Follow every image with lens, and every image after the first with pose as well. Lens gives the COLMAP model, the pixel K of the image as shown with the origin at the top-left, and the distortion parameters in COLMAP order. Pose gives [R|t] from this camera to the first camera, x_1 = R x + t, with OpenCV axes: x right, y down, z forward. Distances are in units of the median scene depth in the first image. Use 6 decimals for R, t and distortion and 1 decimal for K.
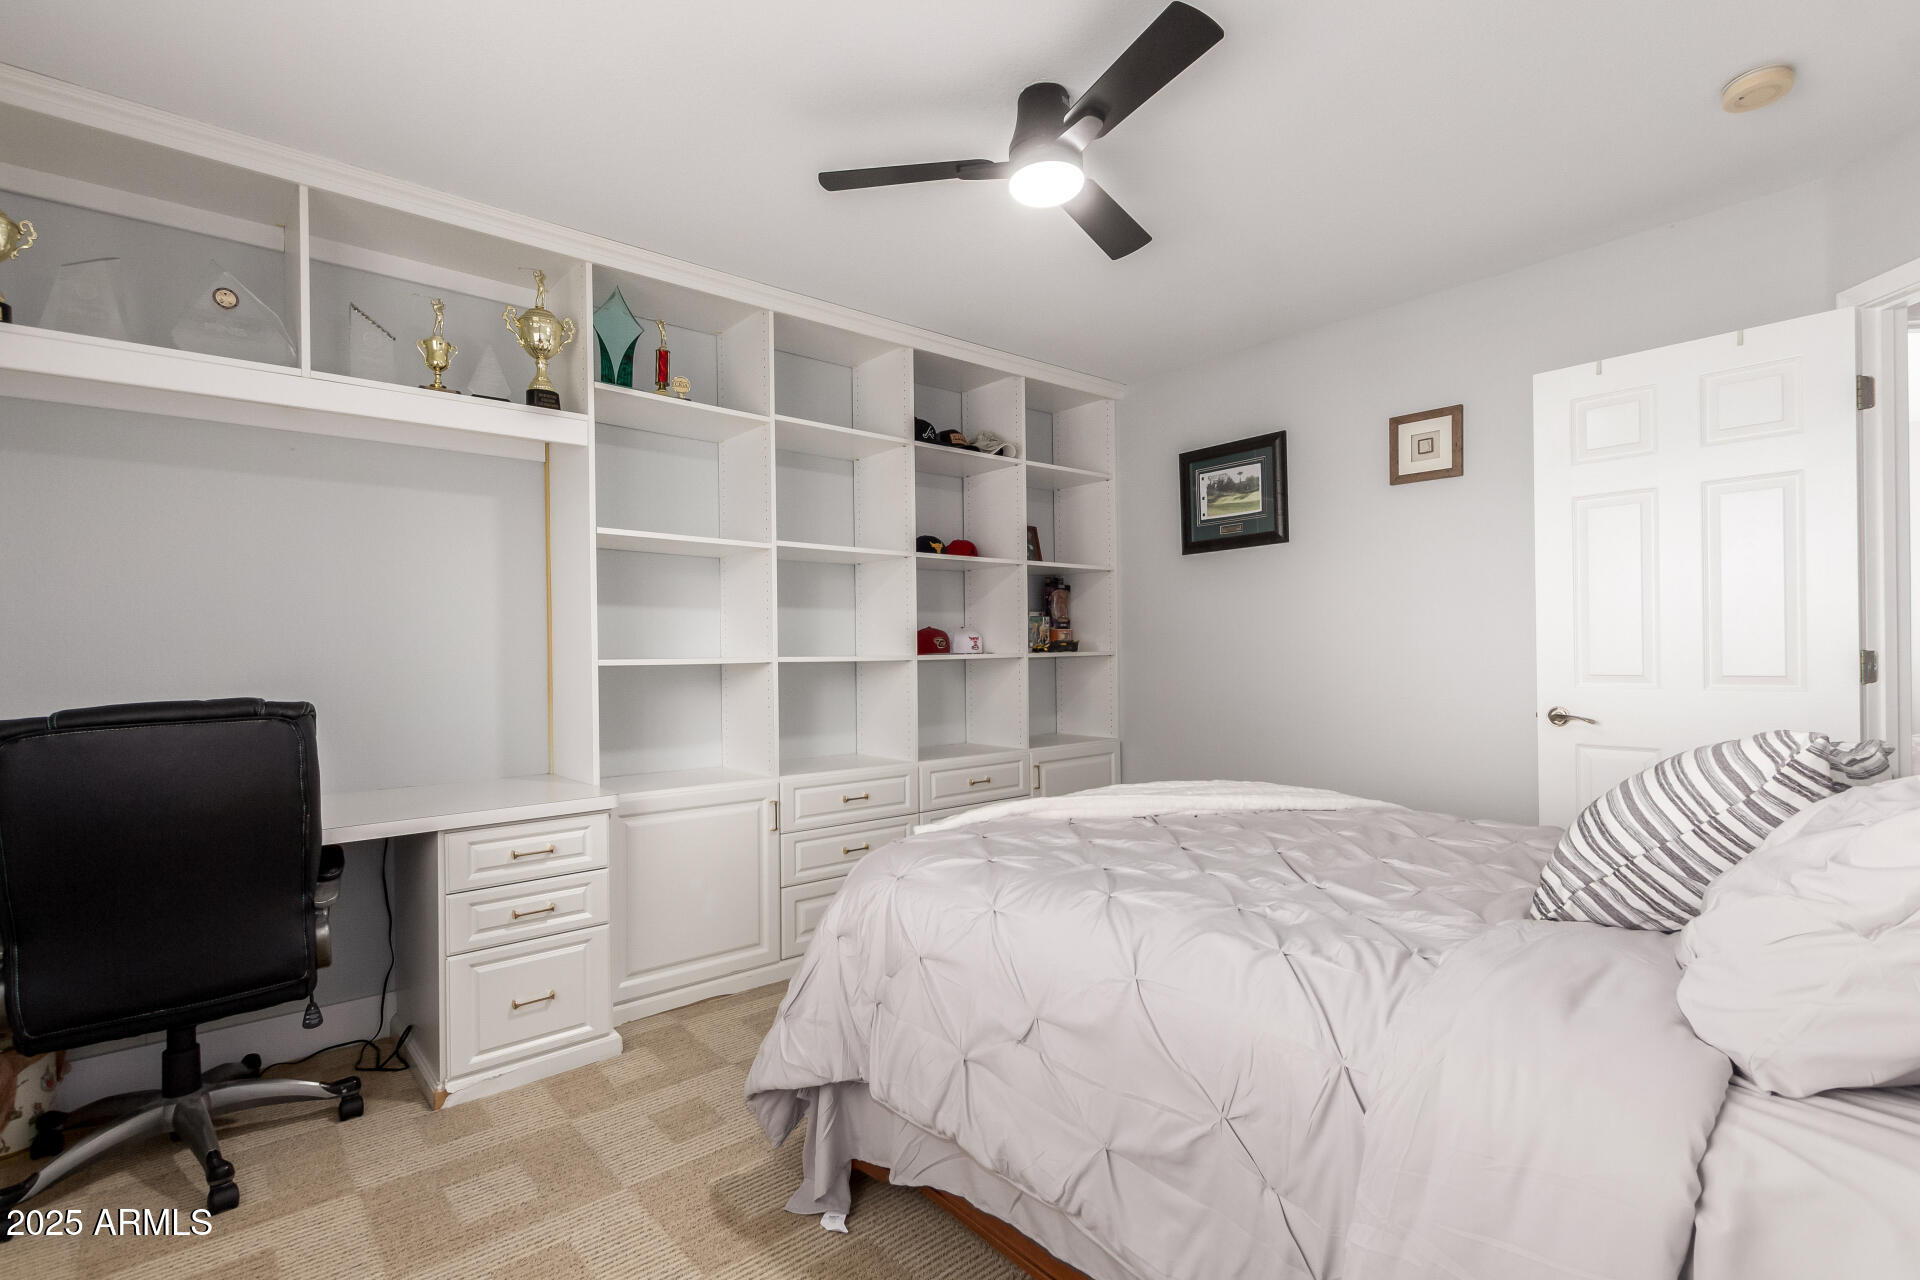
lens RADIAL K [[892.4, 0, 962.2], [0, 892.4, 640.7], [0, 0, 1]] dist [0.004738, 0.000932]
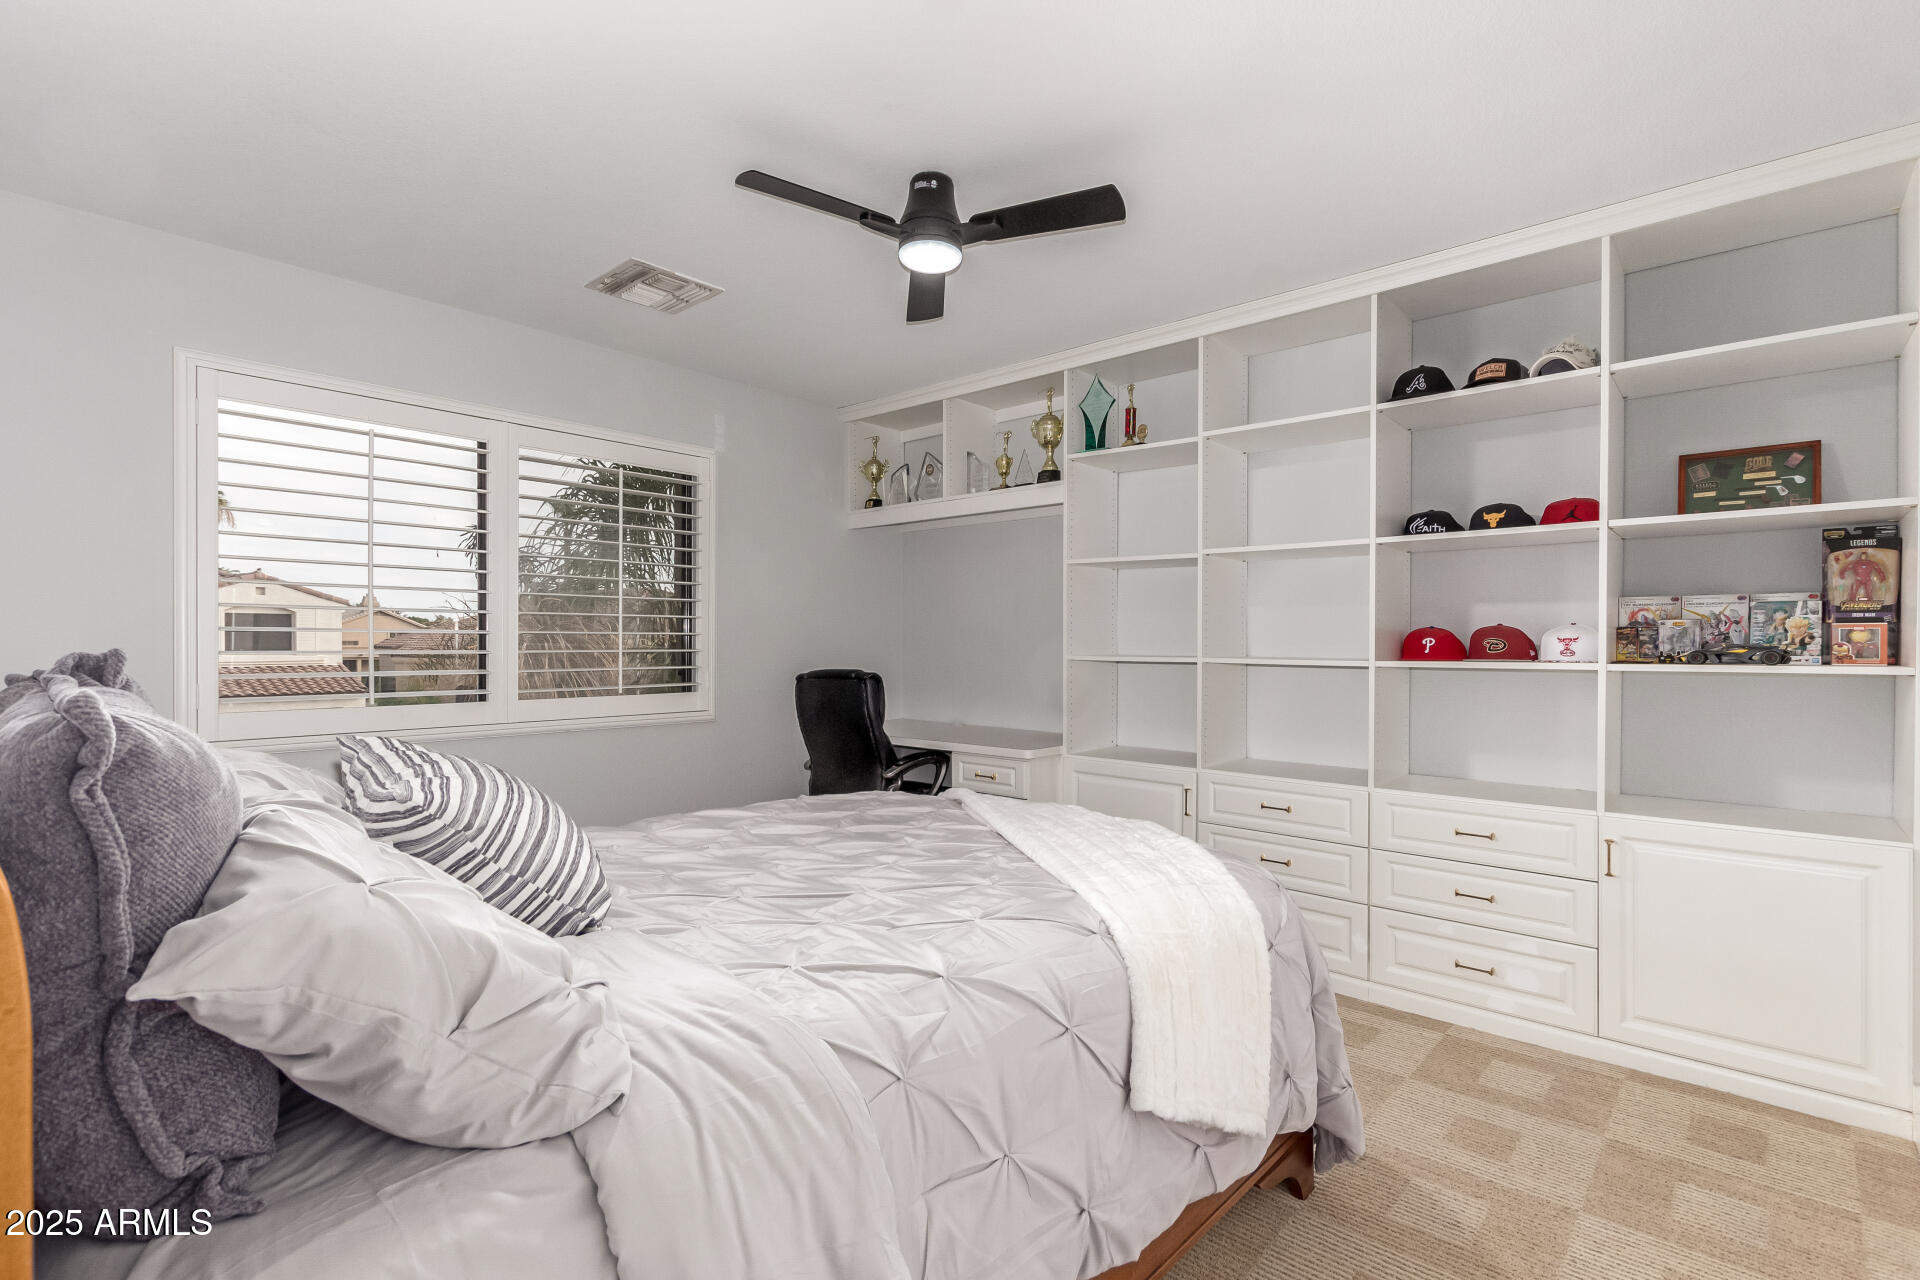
lens RADIAL K [[892.4, 0, 966.3], [0, 892.4, 649.7], [0, 0, 1]] dist [0.004738, 0.000932]
pose [[0.160635, 0.008713, -0.986975, 0.875782], [-0.001285, 0.999962, 0.008619, -0.000394], [0.987013, -0.000117, 0.160640, 0.583727]]
